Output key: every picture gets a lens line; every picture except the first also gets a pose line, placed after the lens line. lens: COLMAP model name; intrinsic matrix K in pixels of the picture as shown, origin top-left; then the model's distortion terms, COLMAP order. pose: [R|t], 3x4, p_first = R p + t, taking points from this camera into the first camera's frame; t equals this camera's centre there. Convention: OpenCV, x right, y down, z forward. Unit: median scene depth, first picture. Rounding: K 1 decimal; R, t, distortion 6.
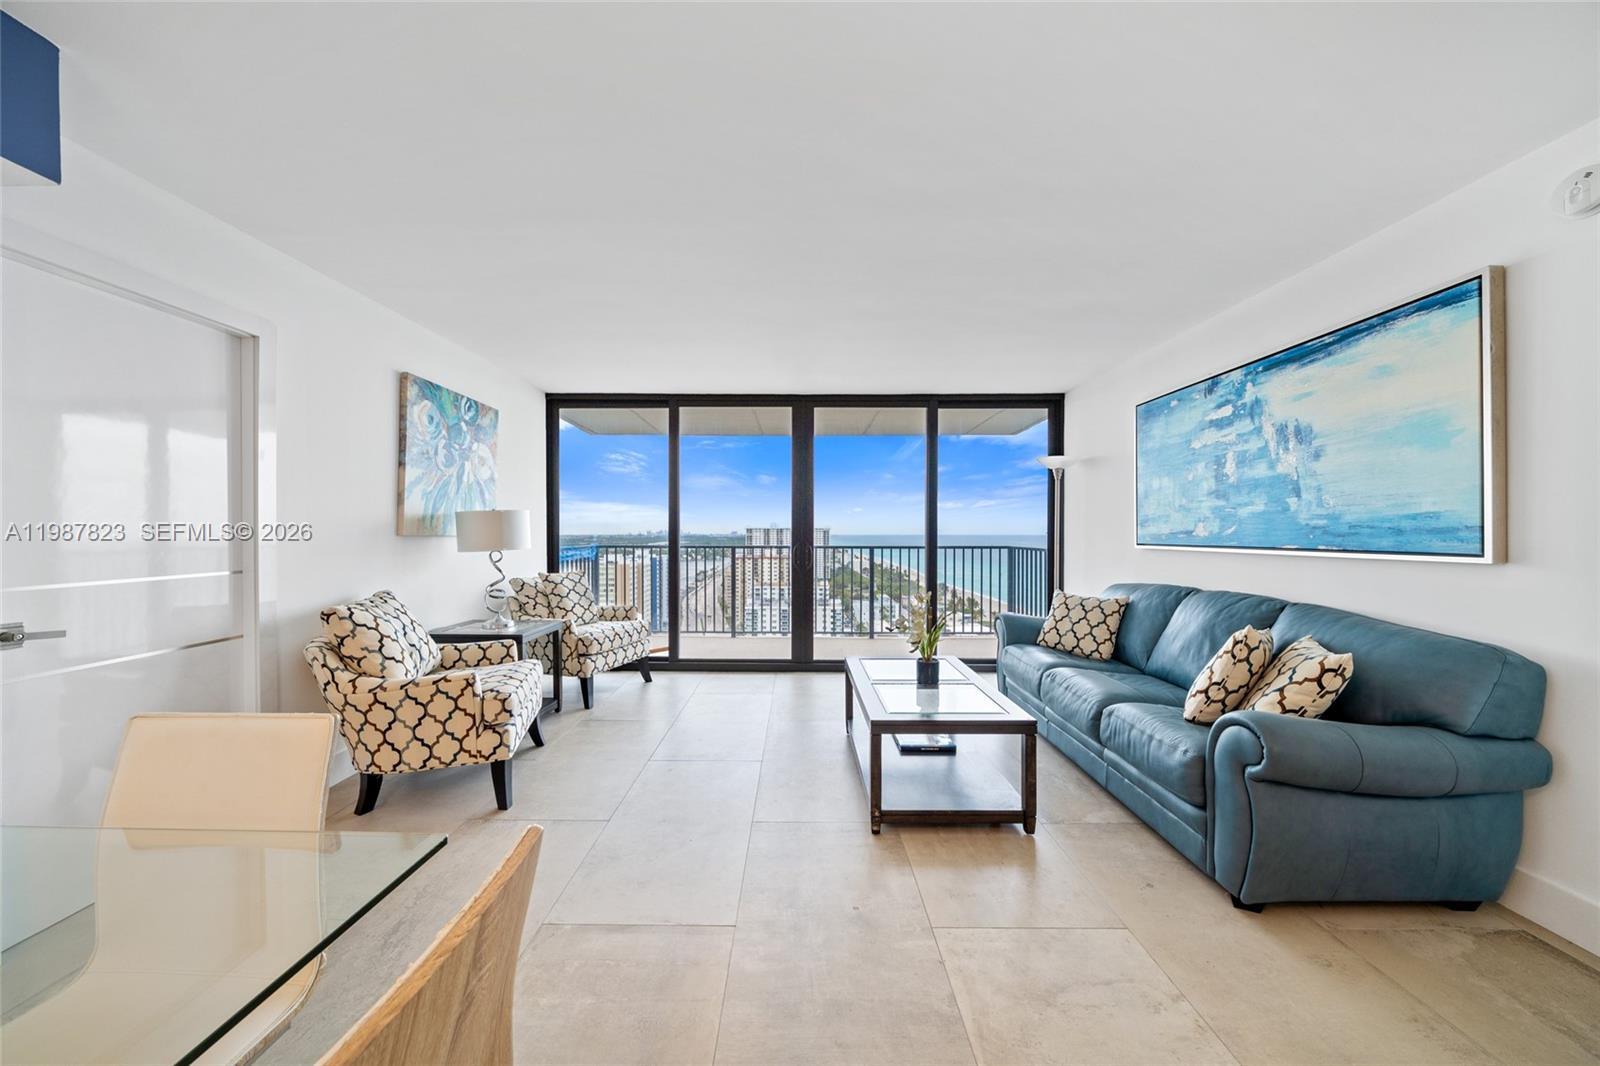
lens RADIAL K [[547.5, 0, 792.3], [0, 547.5, 531.8], [0, 0, 1]] dist [-0.002627, -0.000187]
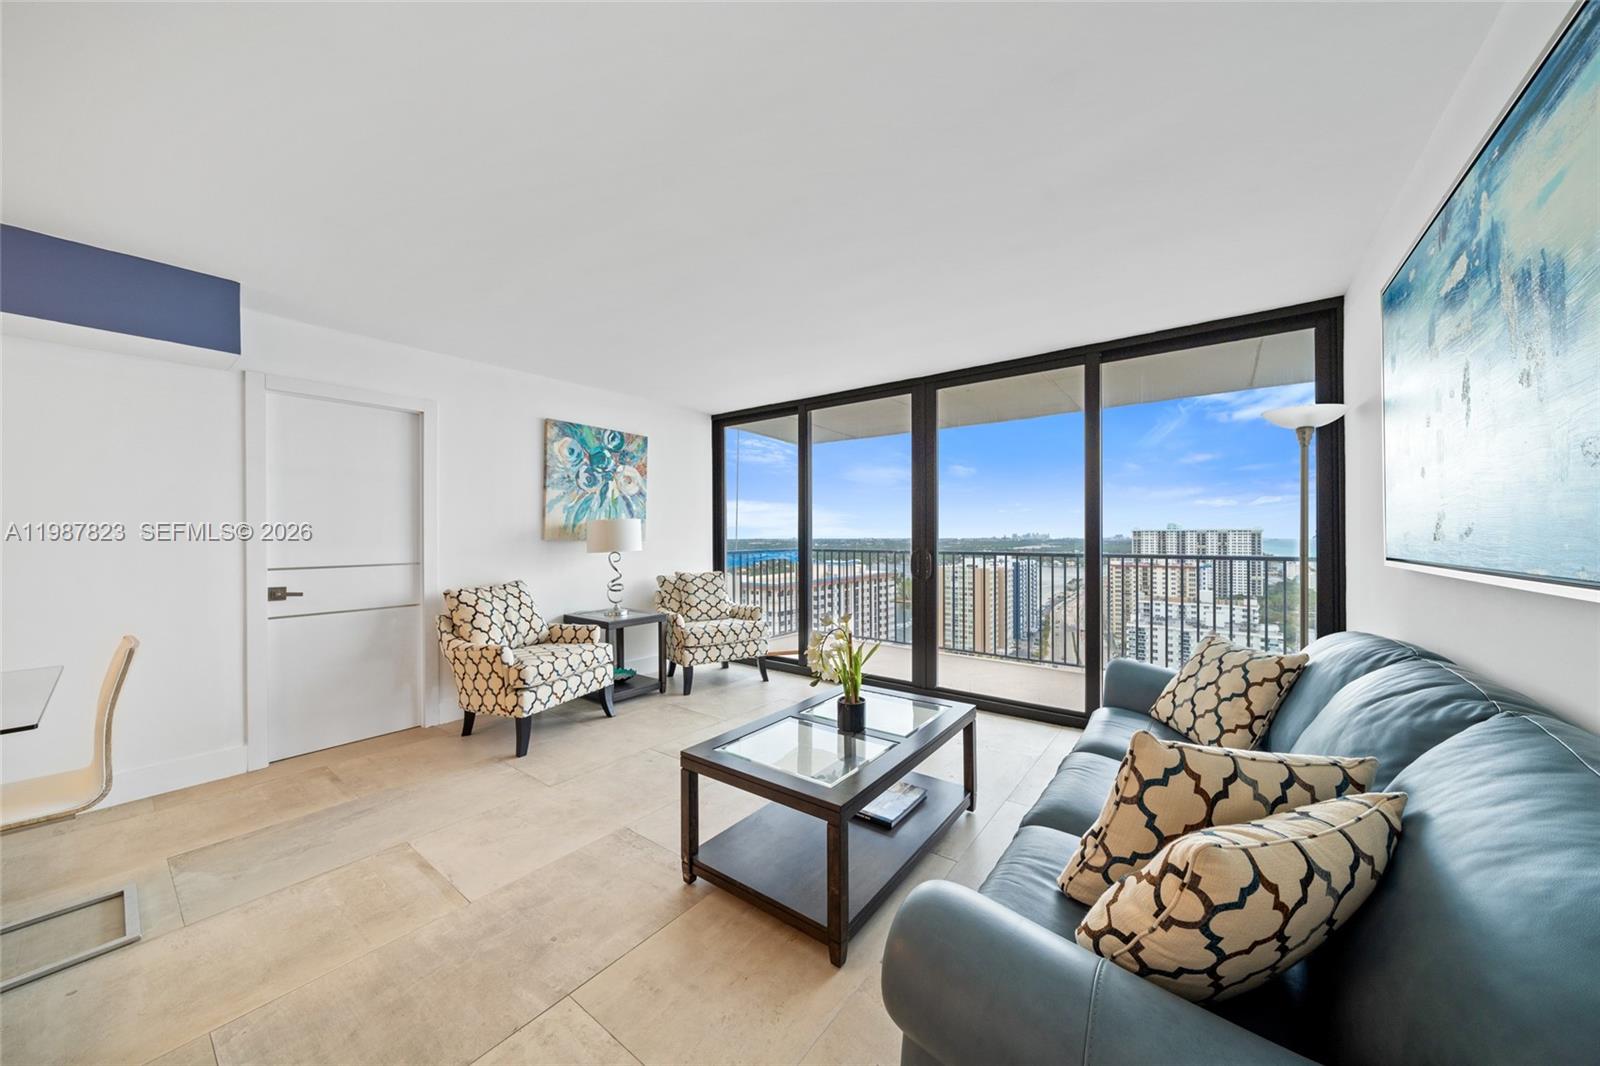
lens RADIAL K [[547.5, 0, 793.9], [0, 547.5, 537.3], [0, 0, 1]] dist [-0.002627, -0.000187]
pose [[0.799824, -0.001477, -0.600232, 0.541468], [0.003225, 0.999993, 0.001836, -0.000762], [0.600225, -0.003404, 0.799824, 0.267510]]
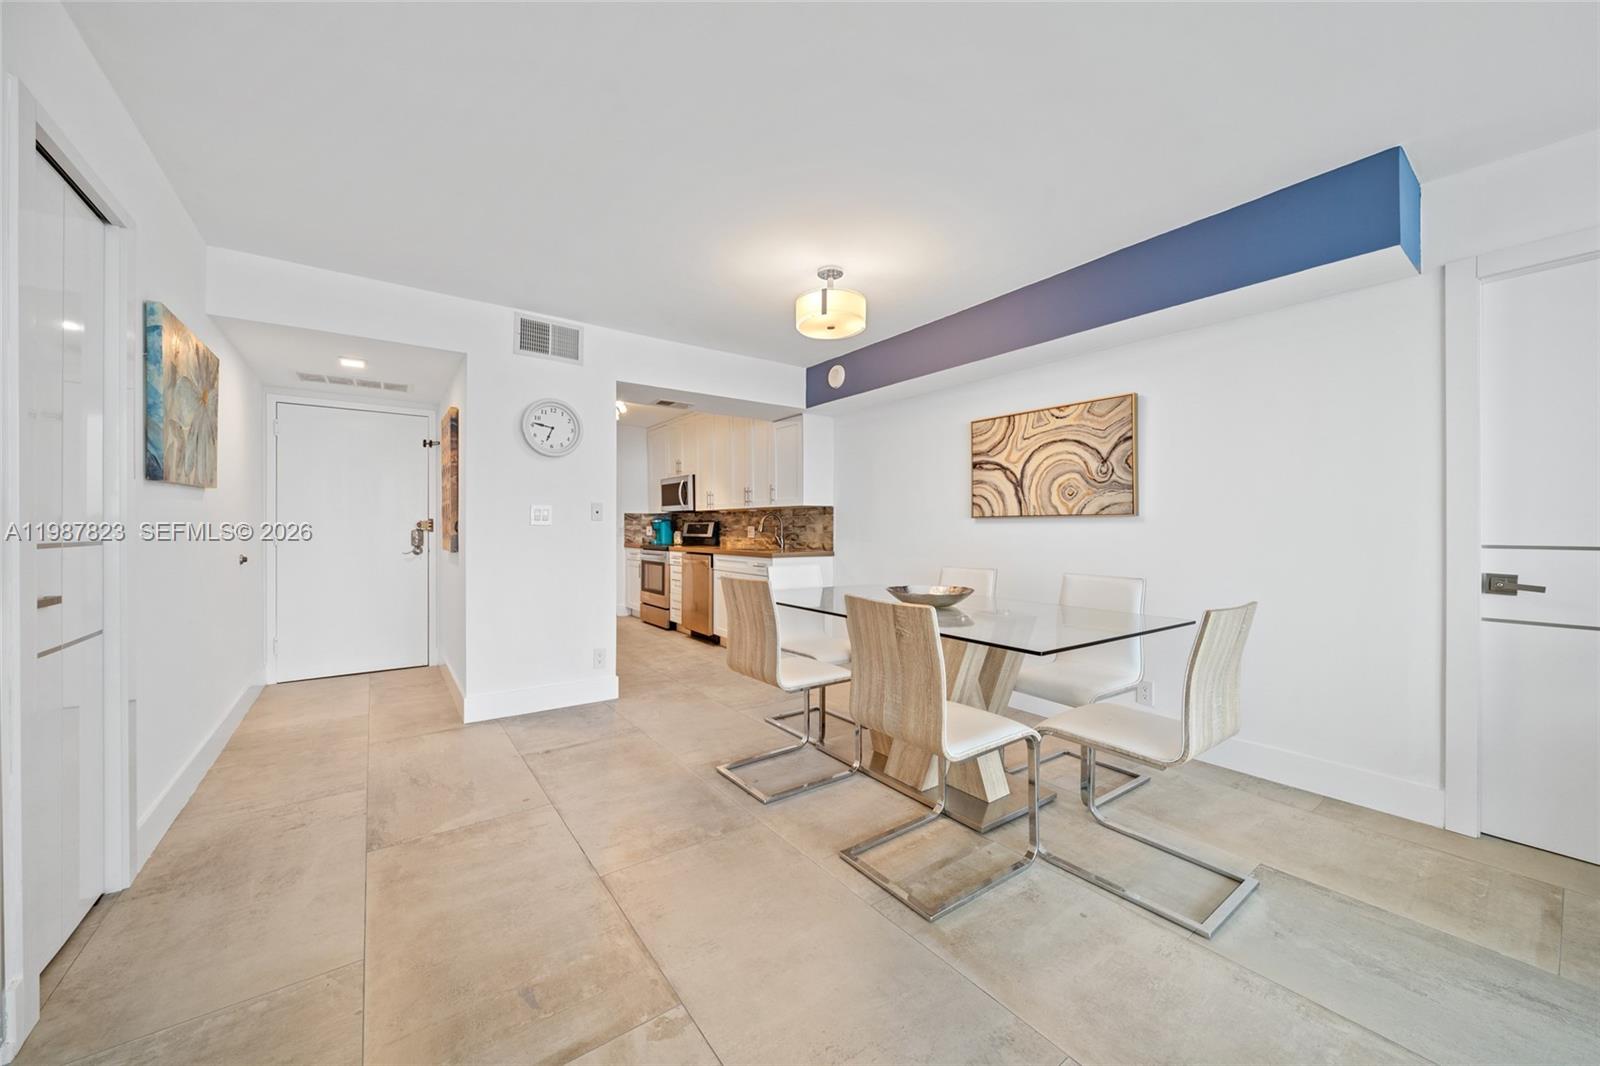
lens RADIAL K [[585.0, 0, 789.7], [0, 585.0, 522.8], [0, 0, 1]] dist [-0.003246, 0.001074]
pose [[-0.804363, -0.005667, -0.594111, 0.311957], [-0.002432, 0.999978, -0.006246, 0.031411], [0.594133, -0.003580, -0.804359, 0.529134]]
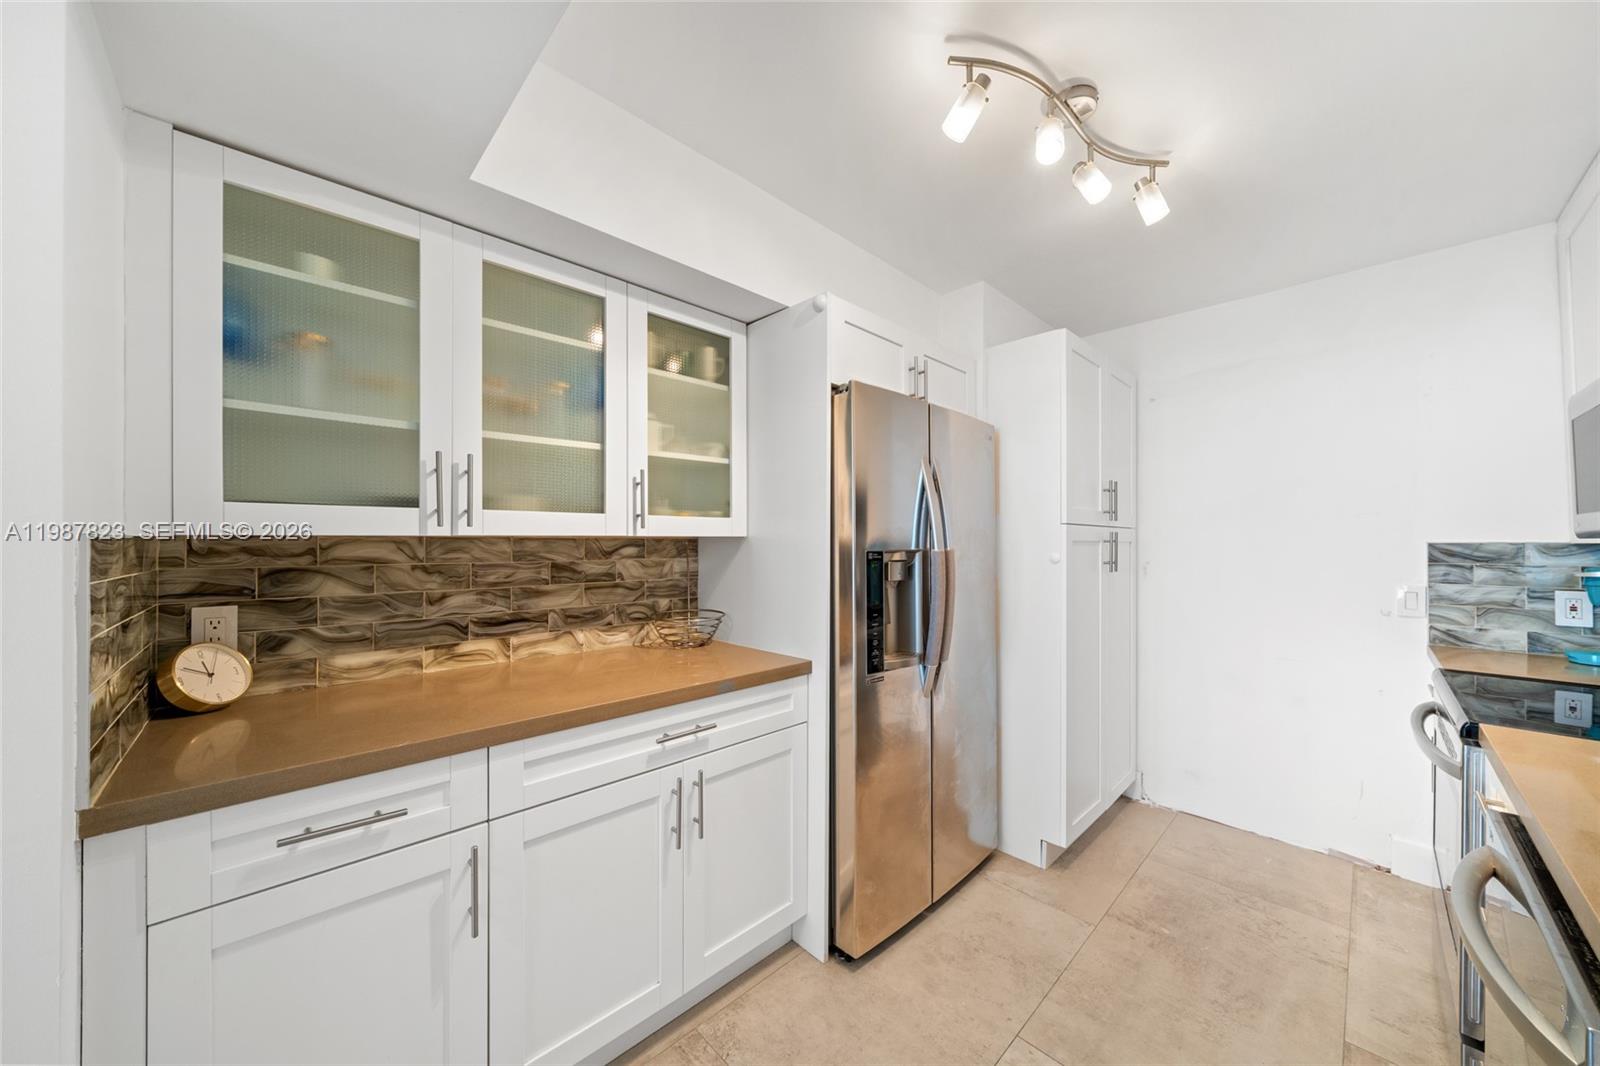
lens RADIAL K [[547.5, 0, 800.6], [0, 547.5, 542.8], [0, 0, 1]] dist [-0.002627, -0.000187]
pose [[-0.702511, -0.000278, 0.711673, -0.451181], [0.000844, 0.999999, 0.001224, -0.018945], [-0.711672, 0.001460, -0.702510, -0.699333]]
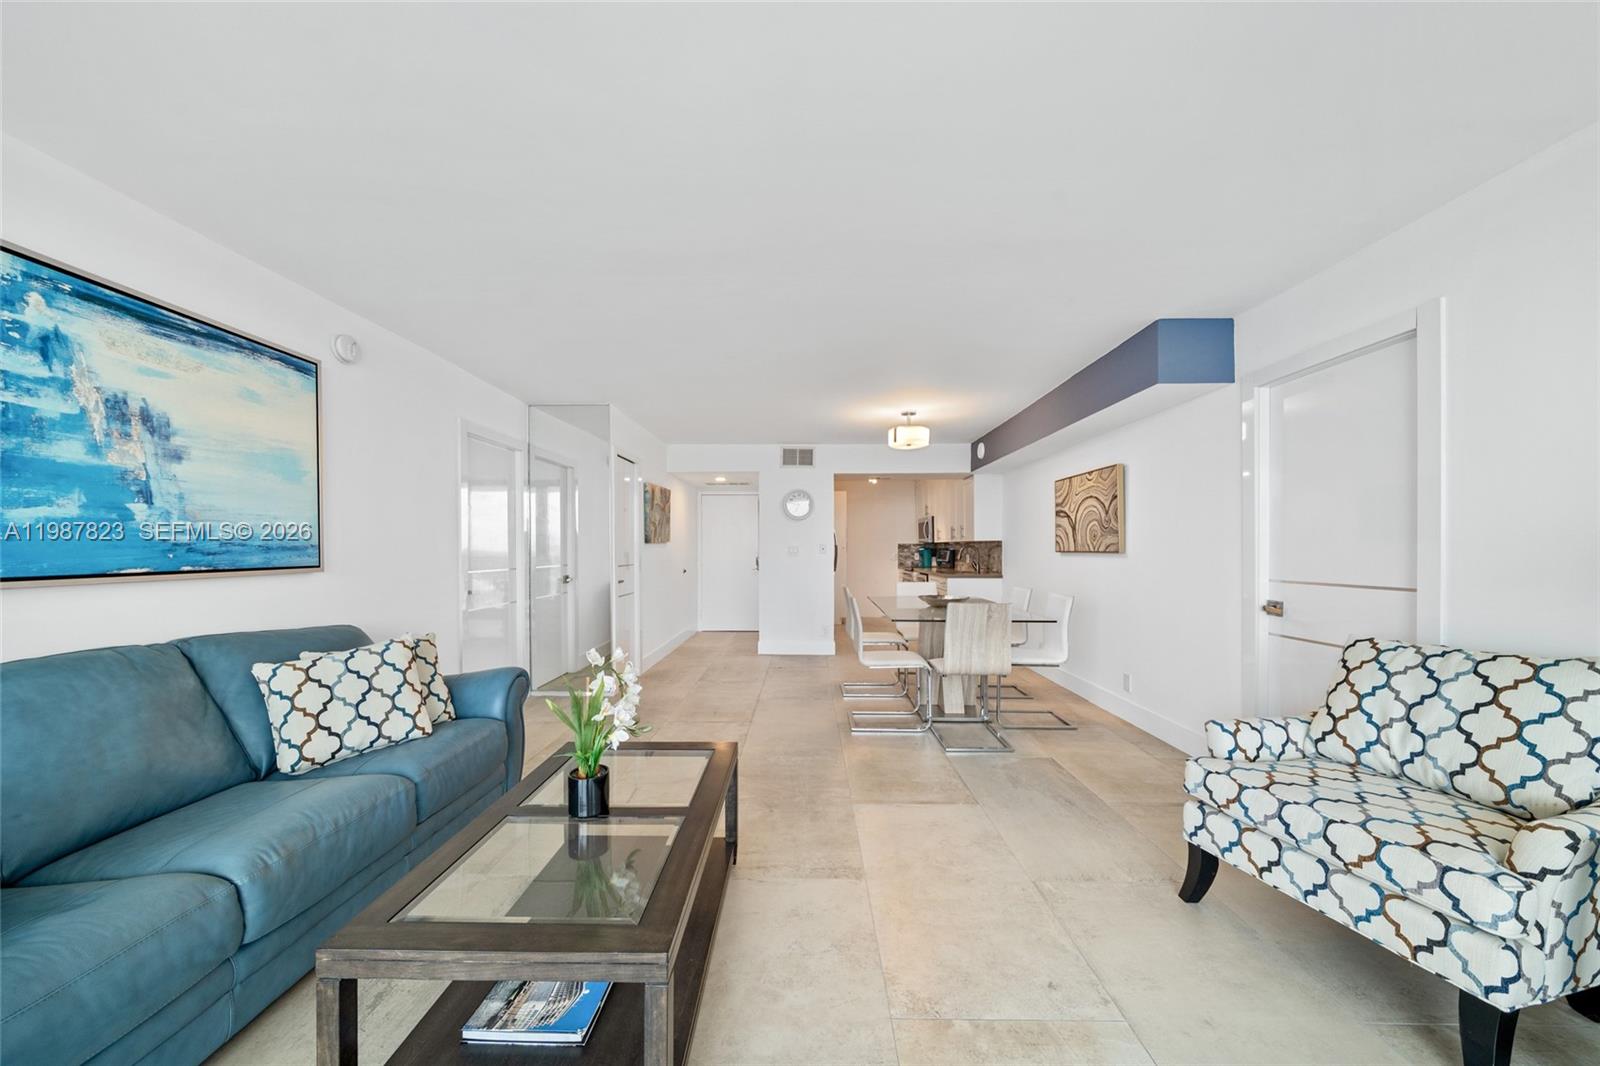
lens RADIAL K [[547.5, 0, 794.4], [0, 547.5, 552.2], [0, 0, 1]] dist [-0.002627, -0.000187]
pose [[-0.999962, 0.002721, 0.008326, 0.022952], [0.002798, 0.999953, 0.009292, -0.001164], [-0.008301, 0.009315, -0.999922, 1.300542]]
